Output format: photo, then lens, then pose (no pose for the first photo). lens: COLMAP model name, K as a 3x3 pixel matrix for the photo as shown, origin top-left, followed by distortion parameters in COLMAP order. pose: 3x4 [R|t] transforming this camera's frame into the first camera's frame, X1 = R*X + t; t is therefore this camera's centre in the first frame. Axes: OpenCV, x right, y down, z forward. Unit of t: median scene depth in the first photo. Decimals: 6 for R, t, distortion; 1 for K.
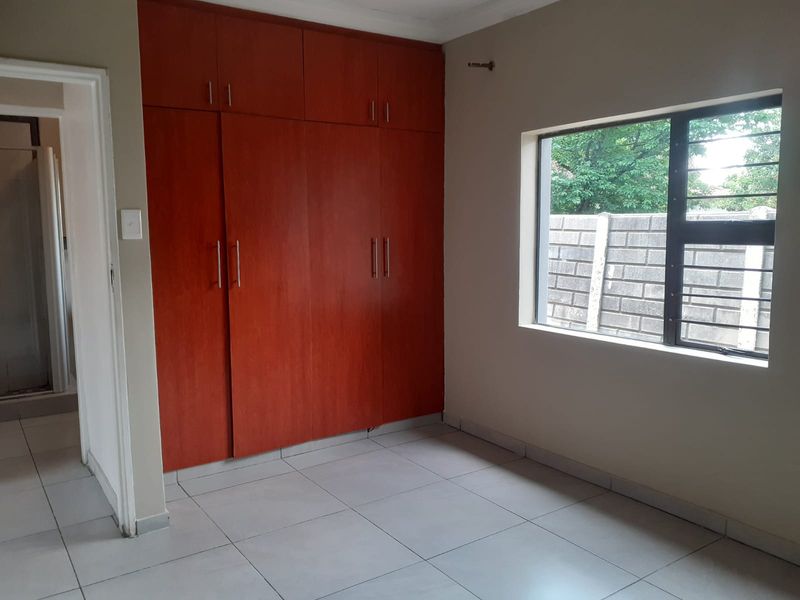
lens RADIAL K [[646.2, 0, 397.7], [0, 646.2, 299.6], [0, 0, 1]] dist [0.120085, -0.200990]
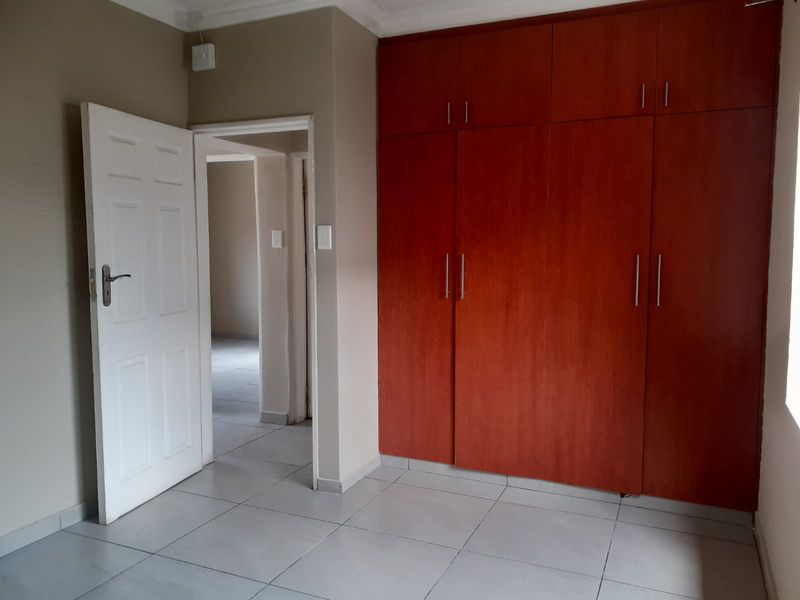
lens RADIAL K [[646.2, 0, 397.7], [0, 646.2, 299.6], [0, 0, 1]] dist [0.120085, -0.200990]
pose [[0.518284, 0.089220, -0.850542, 0.544926], [-0.106867, 0.993504, 0.039095, -0.045919], [0.848505, 0.070633, 0.524452, 0.369473]]
